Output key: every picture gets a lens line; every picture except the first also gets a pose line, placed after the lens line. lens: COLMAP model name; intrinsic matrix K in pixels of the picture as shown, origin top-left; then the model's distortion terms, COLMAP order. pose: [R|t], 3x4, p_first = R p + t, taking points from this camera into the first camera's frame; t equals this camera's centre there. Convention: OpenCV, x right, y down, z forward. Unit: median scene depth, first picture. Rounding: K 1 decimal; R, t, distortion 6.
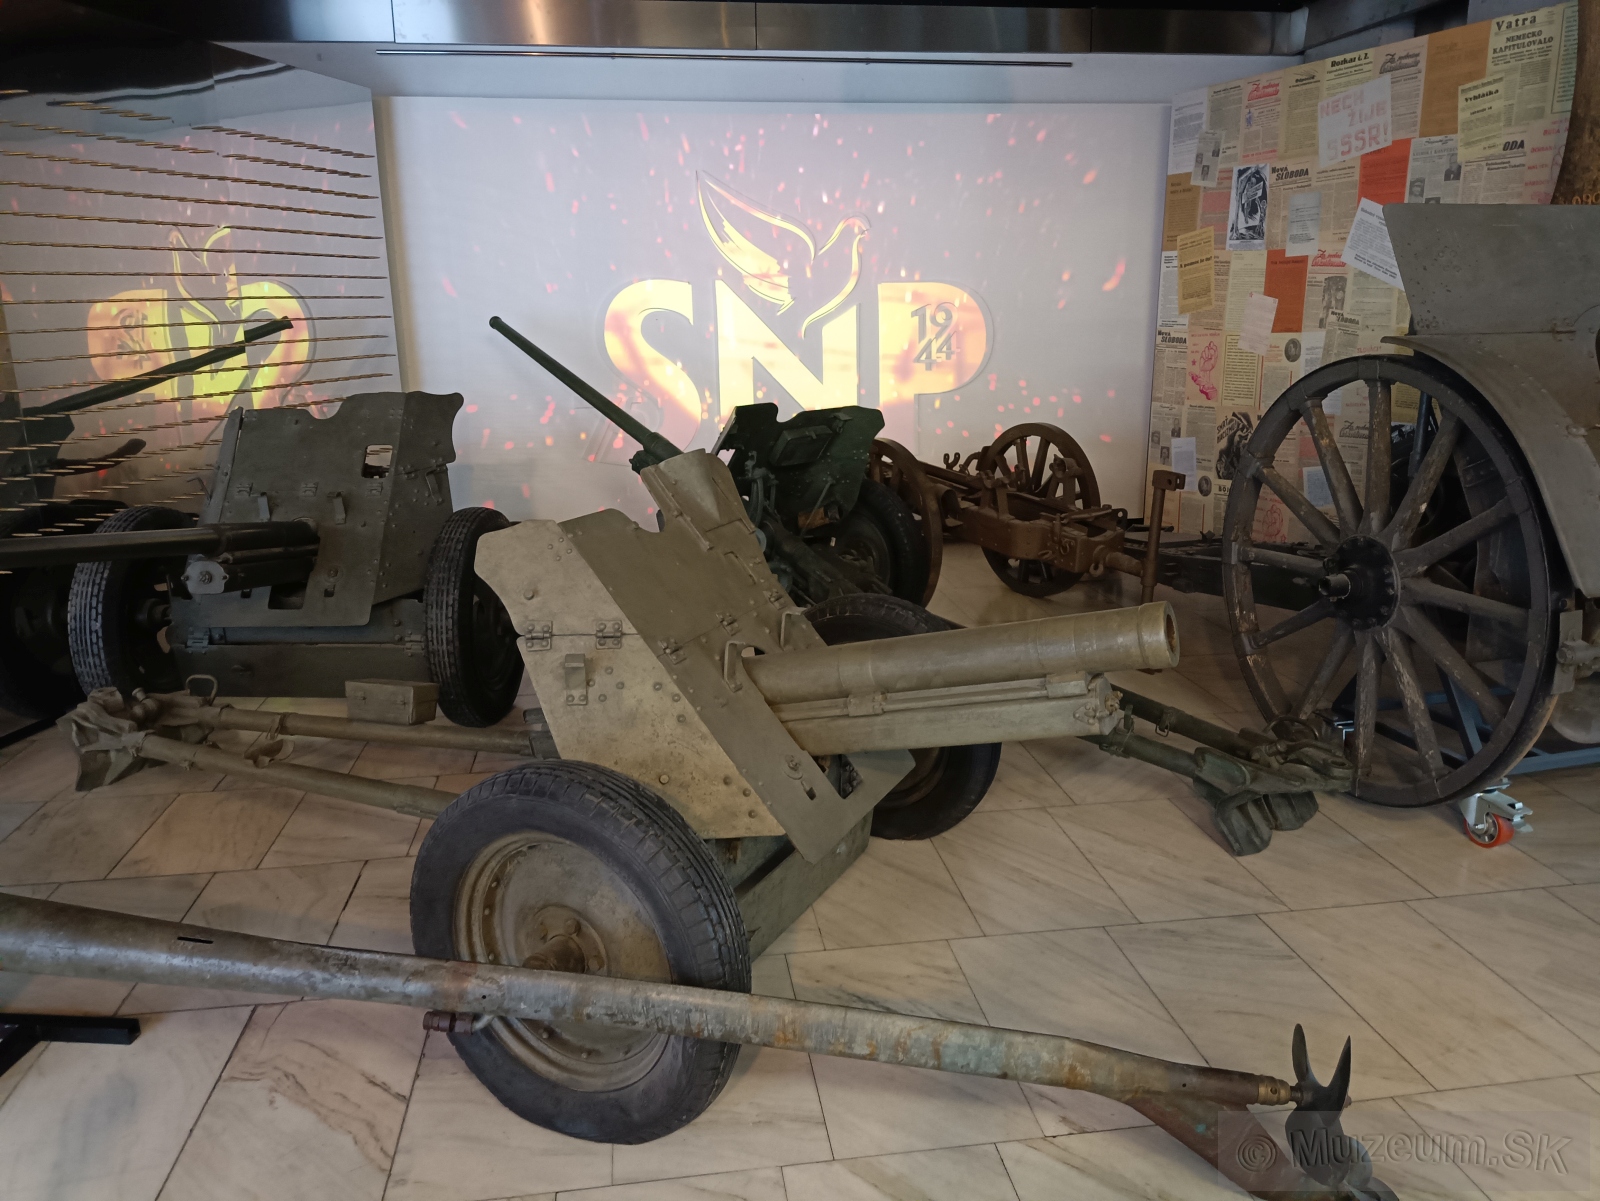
lens RADIAL K [[1184.8, 0, 796.3], [0, 1184.8, 613.9], [0, 0, 1]] dist [0.052401, -0.065144]
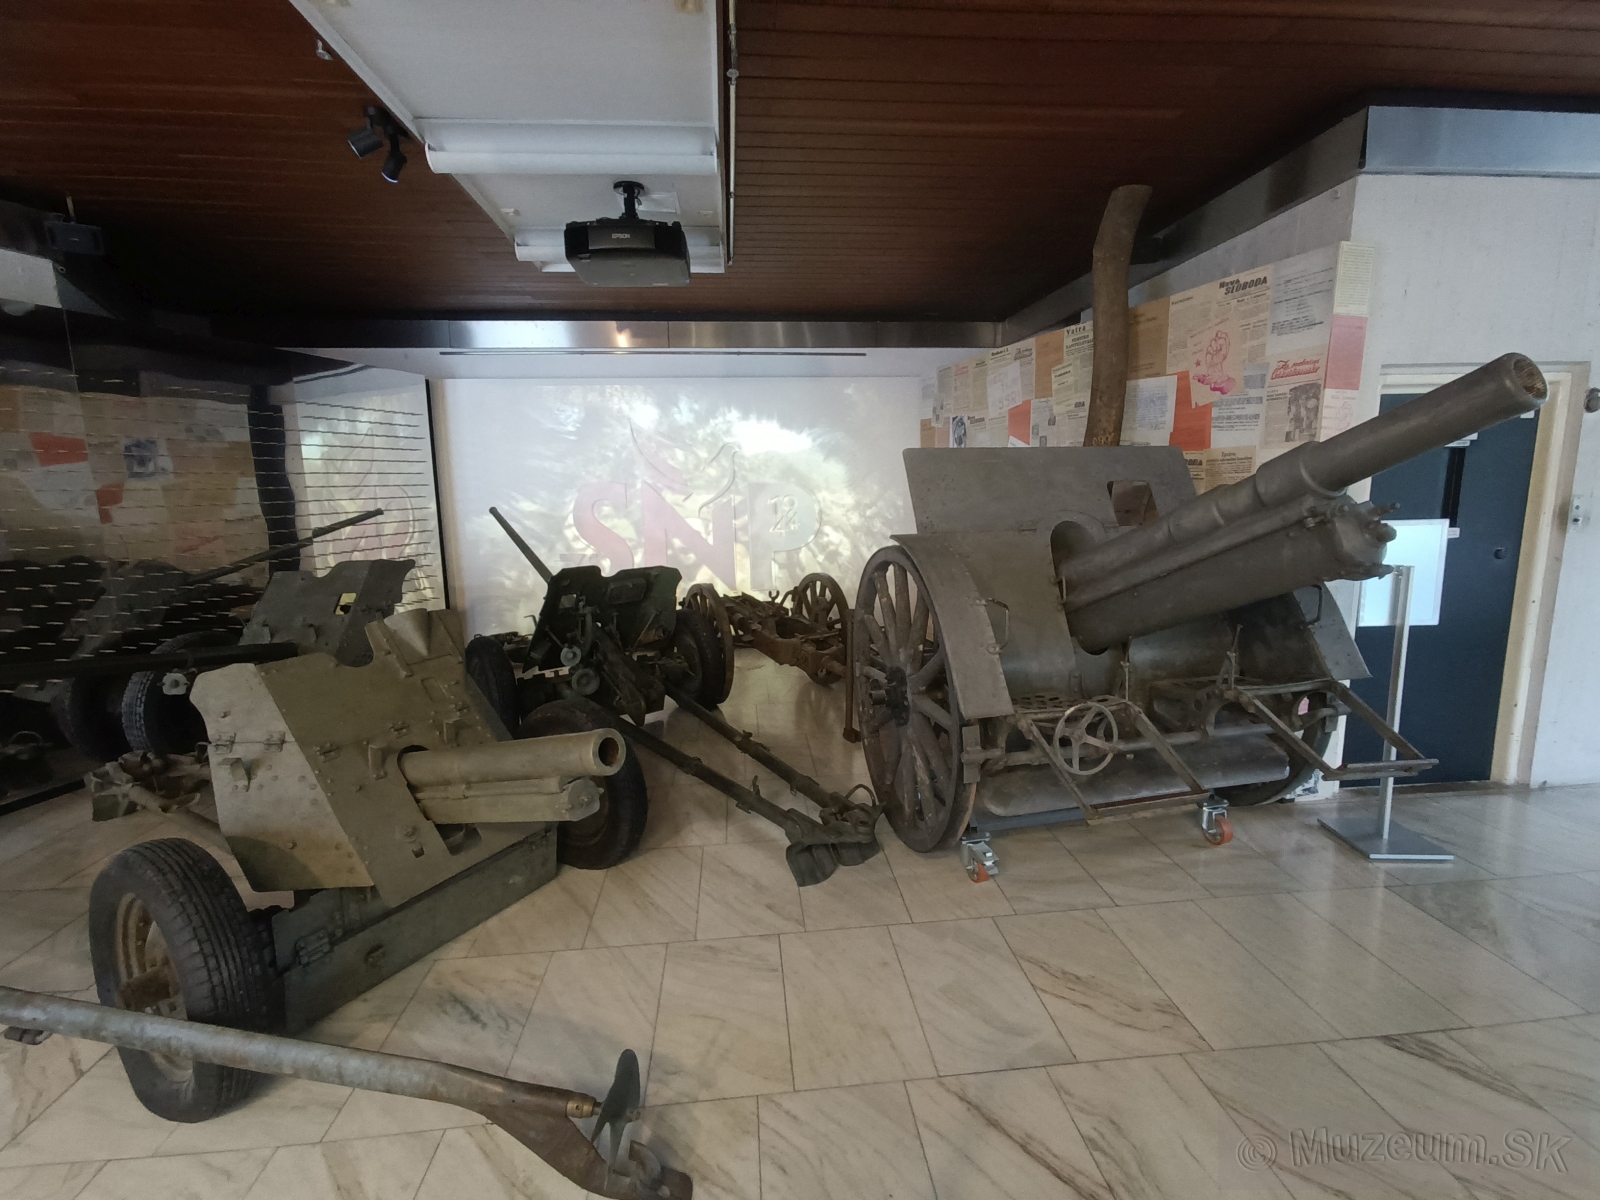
lens RADIAL K [[733.2, 0, 804.4], [0, 733.2, 593.5], [0, 0, 1]] dist [0.010005, 0.001605]
pose [[0.998972, 0.001887, -0.045294, 0.297104], [-0.006741, 0.994209, -0.107253, -0.039929], [0.044829, 0.107448, 0.993200, 0.051936]]
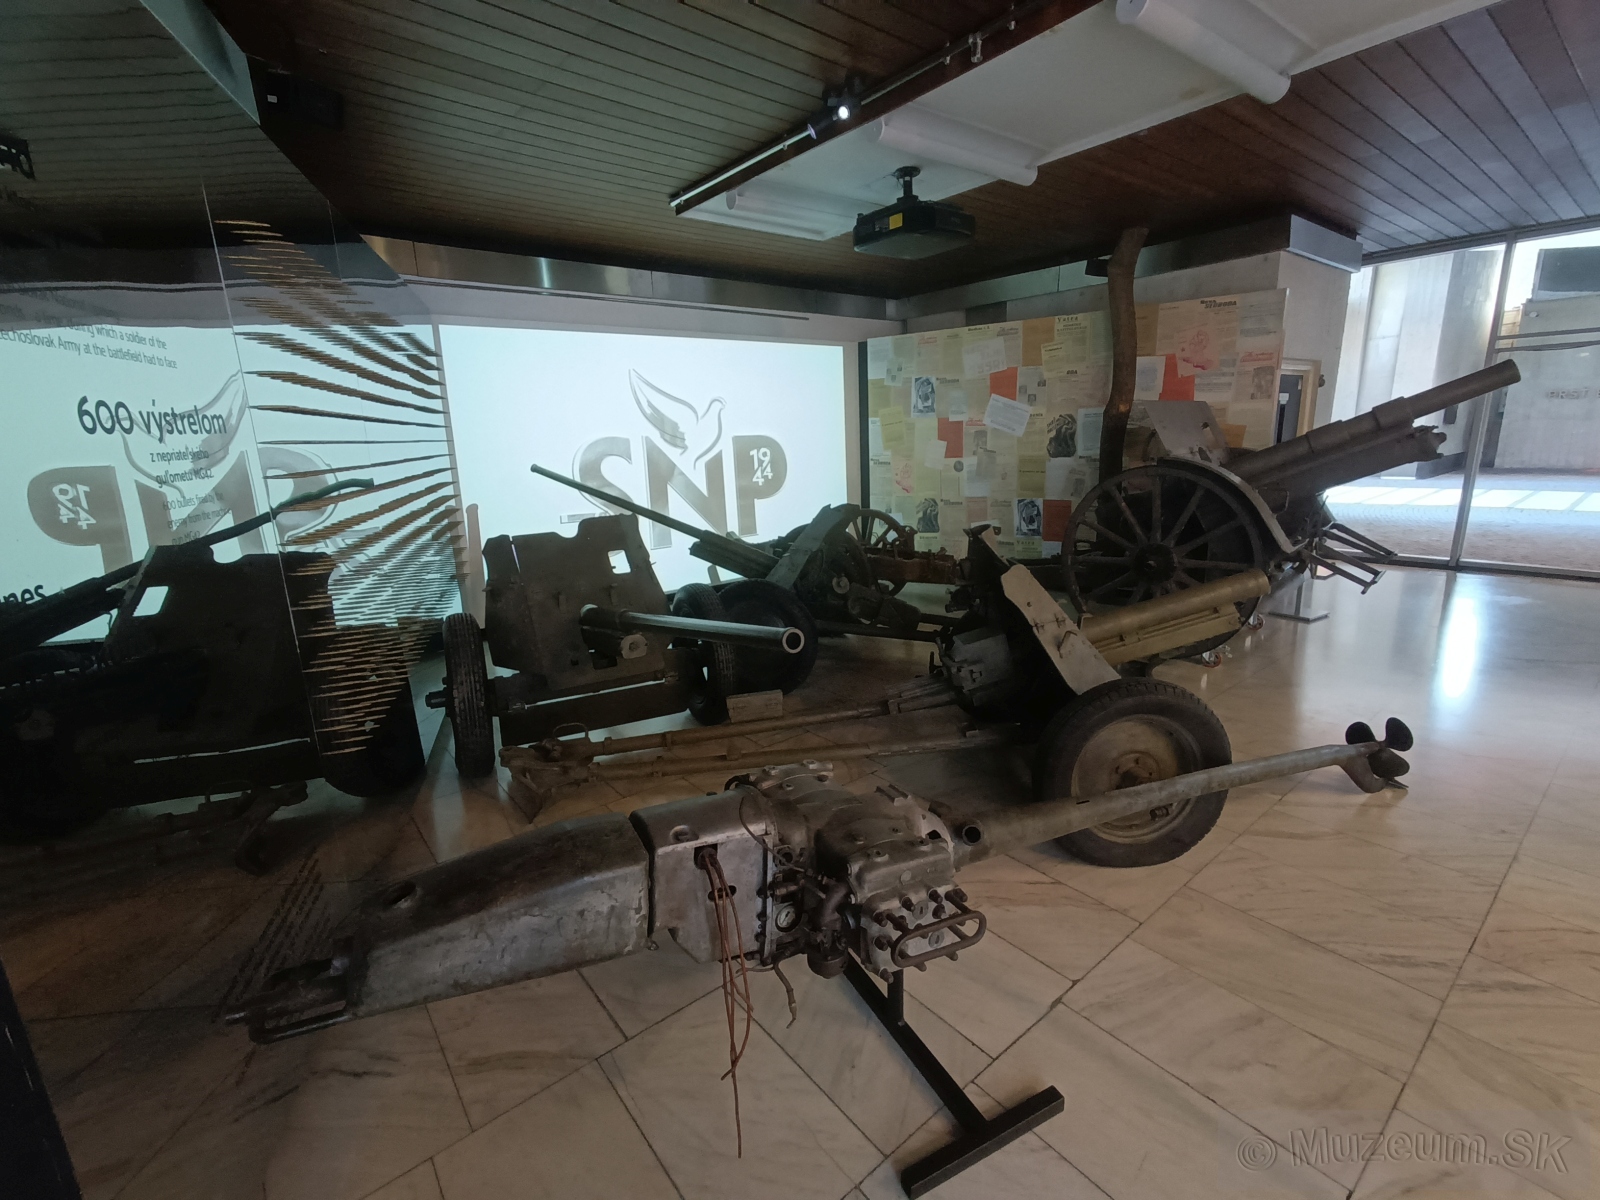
lens RADIAL K [[733.2, 0, 805.8], [0, 733.2, 594.8], [0, 0, 1]] dist [0.010005, 0.001605]
pose [[0.853572, -0.126352, 0.505420, -0.613501], [0.153297, 0.988109, -0.011871, -0.039894], [-0.497910, 0.087612, 0.862792, 0.096914]]
